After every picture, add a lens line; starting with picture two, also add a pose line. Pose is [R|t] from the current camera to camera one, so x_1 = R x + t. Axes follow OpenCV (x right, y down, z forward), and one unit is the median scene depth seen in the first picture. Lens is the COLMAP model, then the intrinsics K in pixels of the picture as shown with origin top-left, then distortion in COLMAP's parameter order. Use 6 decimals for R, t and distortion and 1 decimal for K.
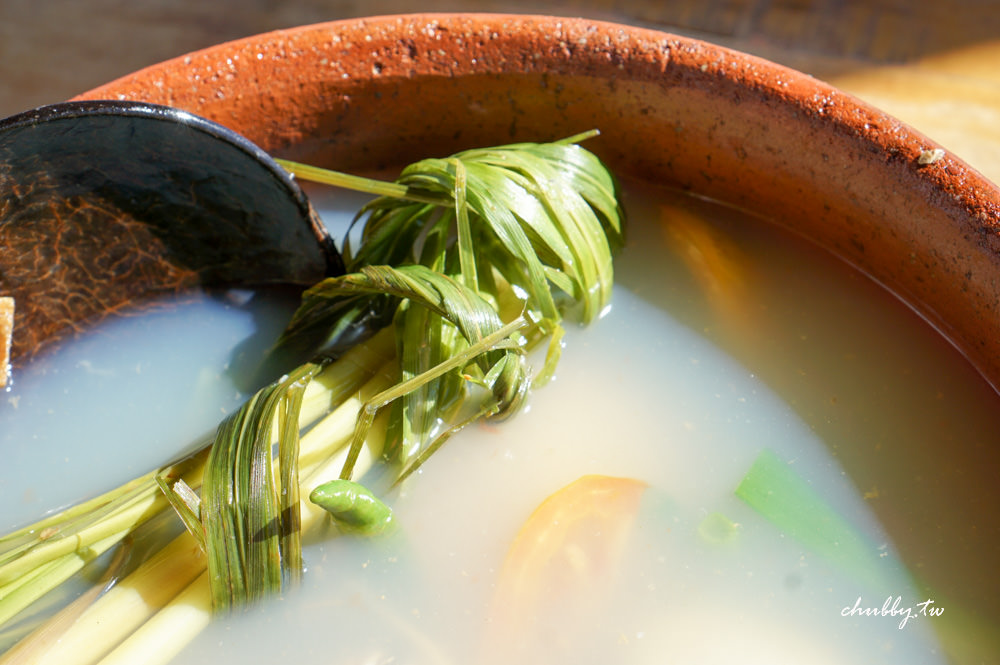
lens RADIAL K [[1678.9, 0, 506.1], [0, 1678.9, 331.8], [0, 0, 1]] dist [0.061977, 0.000000]
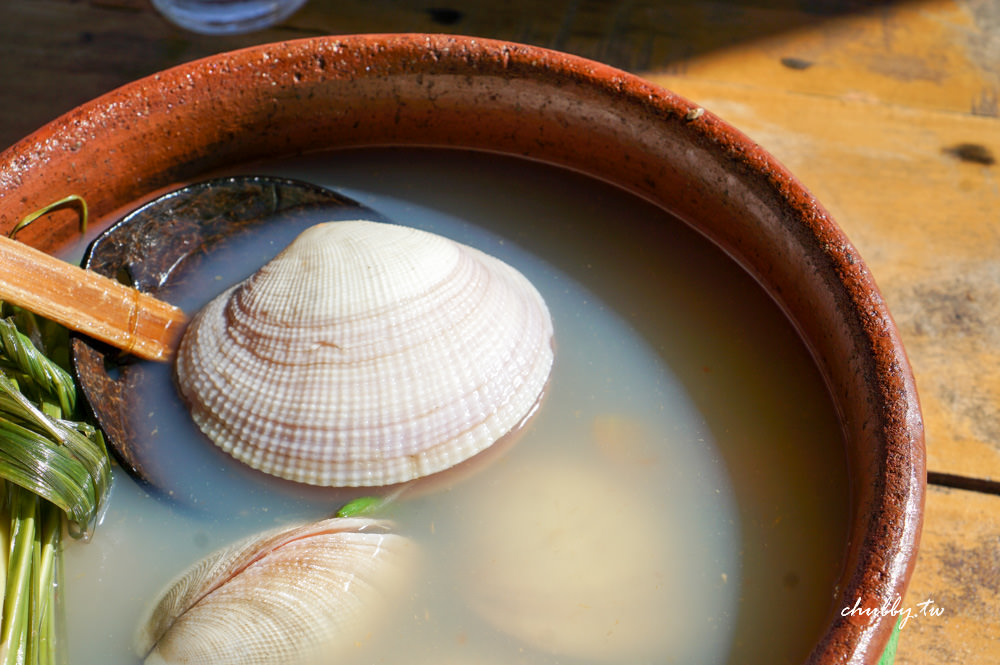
lens RADIAL K [[1661.6, 0, 498.1], [0, 1661.6, 333.3], [0, 0, 1]] dist [0.052281, 0.000000]
pose [[0.991743, -0.064851, 0.110638, -0.078762], [0.069627, 0.996776, -0.039860, 0.118239], [-0.107696, 0.047234, 0.993061, -0.358051]]
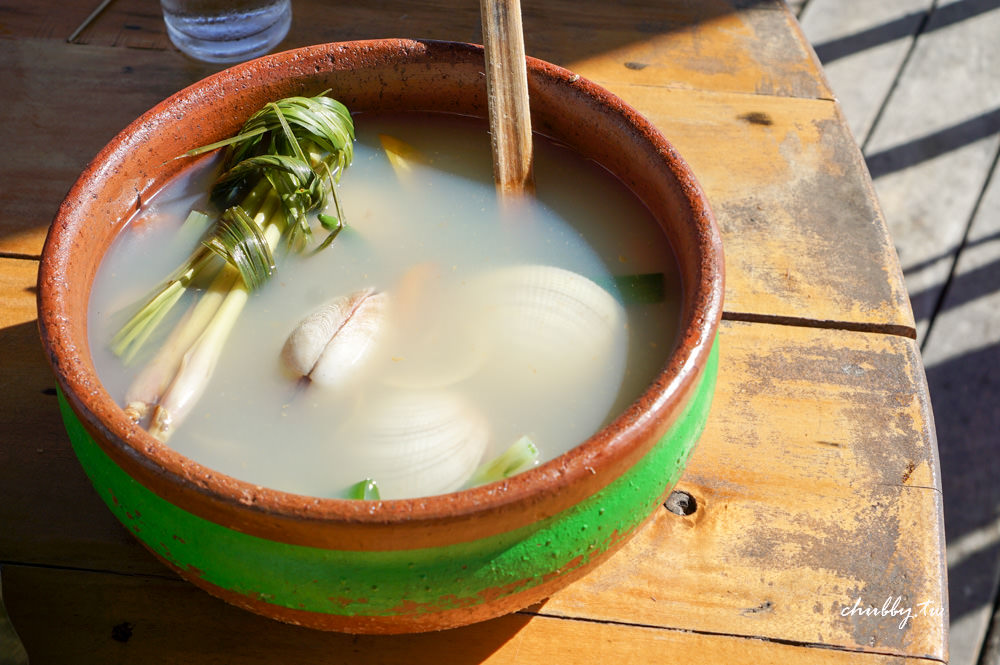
lens RADIAL K [[1661.6, 0, 496.1], [0, 1661.6, 333.9], [0, 0, 1]] dist [0.052281, 0.000000]
pose [[0.973794, -0.111151, 0.198423, -0.313484], [0.130408, 0.987659, -0.086740, 0.388764], [-0.186333, 0.110343, 0.976271, -1.063564]]
